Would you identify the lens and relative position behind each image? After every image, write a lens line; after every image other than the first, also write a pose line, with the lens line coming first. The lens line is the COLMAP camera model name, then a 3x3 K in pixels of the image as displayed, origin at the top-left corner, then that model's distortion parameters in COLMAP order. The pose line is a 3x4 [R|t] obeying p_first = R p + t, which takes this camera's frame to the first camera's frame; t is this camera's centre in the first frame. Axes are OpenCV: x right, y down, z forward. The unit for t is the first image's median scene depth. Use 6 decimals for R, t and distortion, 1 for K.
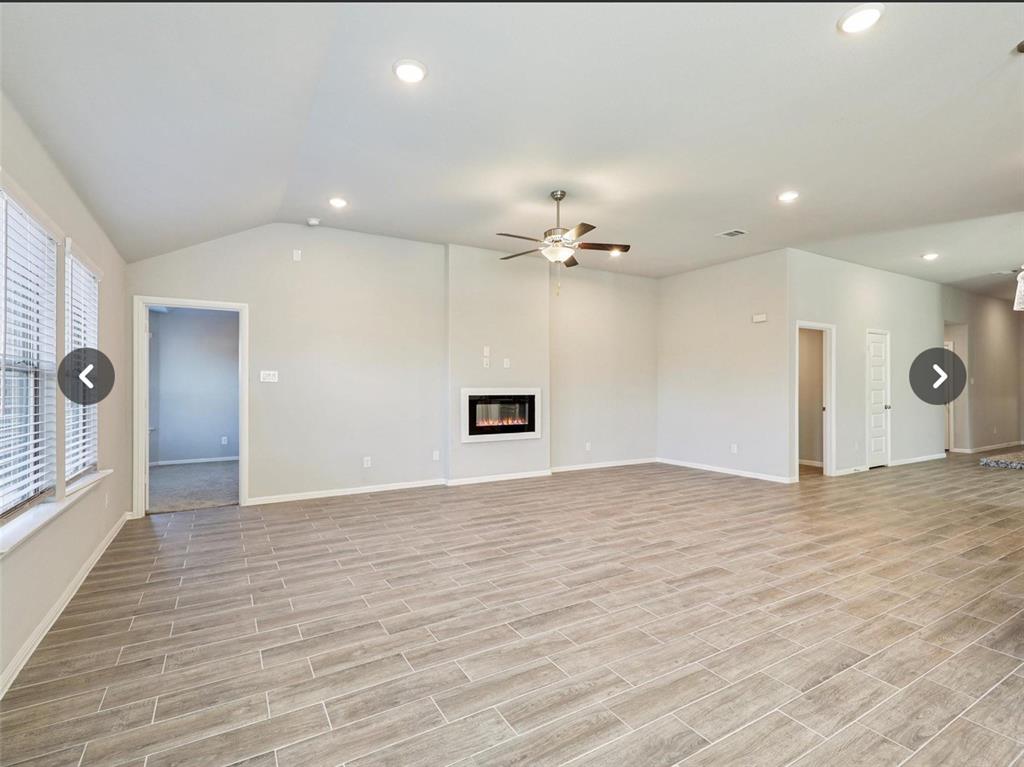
lens RADIAL K [[490.1, 0, 511.1], [0, 490.1, 389.6], [0, 0, 1]] dist [0.003338, -0.000961]
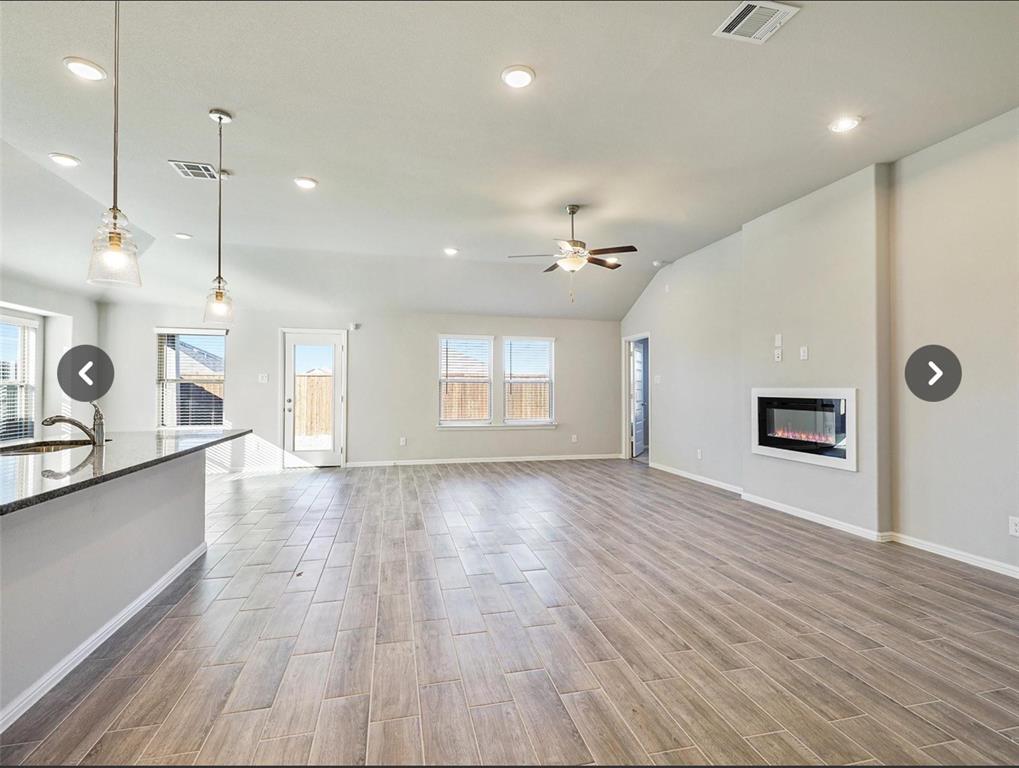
lens RADIAL K [[492.8, 0, 505.0], [0, 492.8, 384.4], [0, 0, 1]] dist [0.009635, -0.001821]
pose [[-0.293747, -0.007824, -0.955851, 1.409721], [-0.003317, 0.999969, -0.007166, -0.003428], [0.955877, 0.001065, -0.293764, 1.409866]]
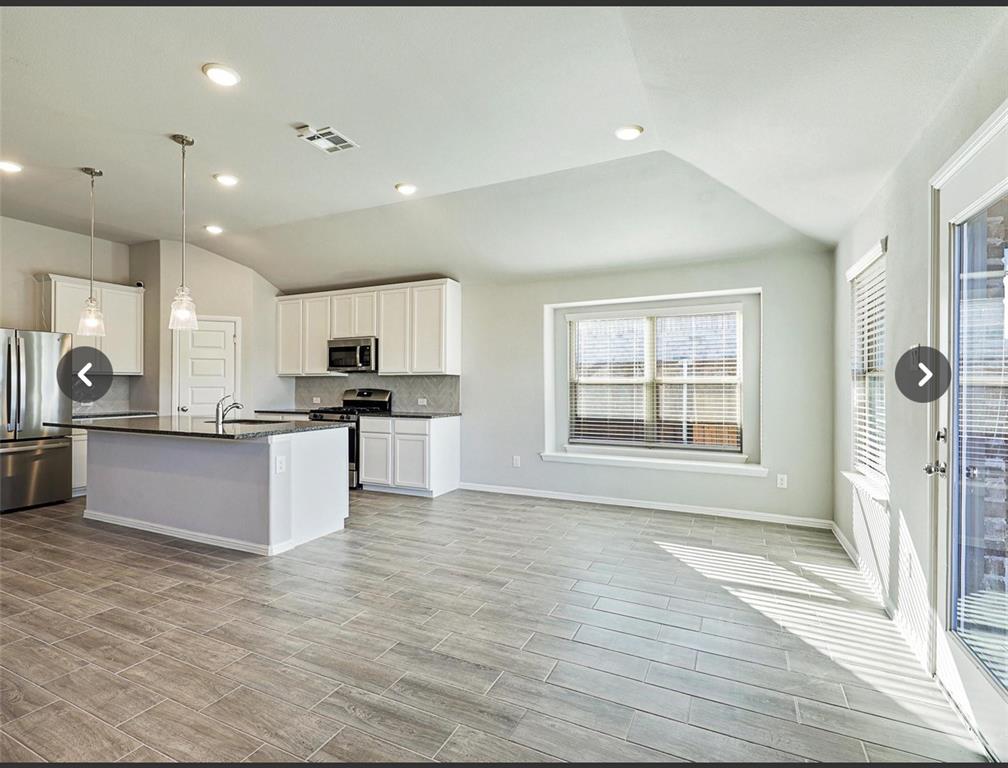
lens RADIAL K [[487.4, 0, 504.9], [0, 487.4, 385.6], [0, 0, 1]] dist [0.009635, -0.001821]
pose [[-0.562609, -0.001327, 0.826722, -0.408596], [0.001235, 0.999996, 0.002445, -0.003565], [-0.826722, 0.002397, -0.562606, 0.691521]]
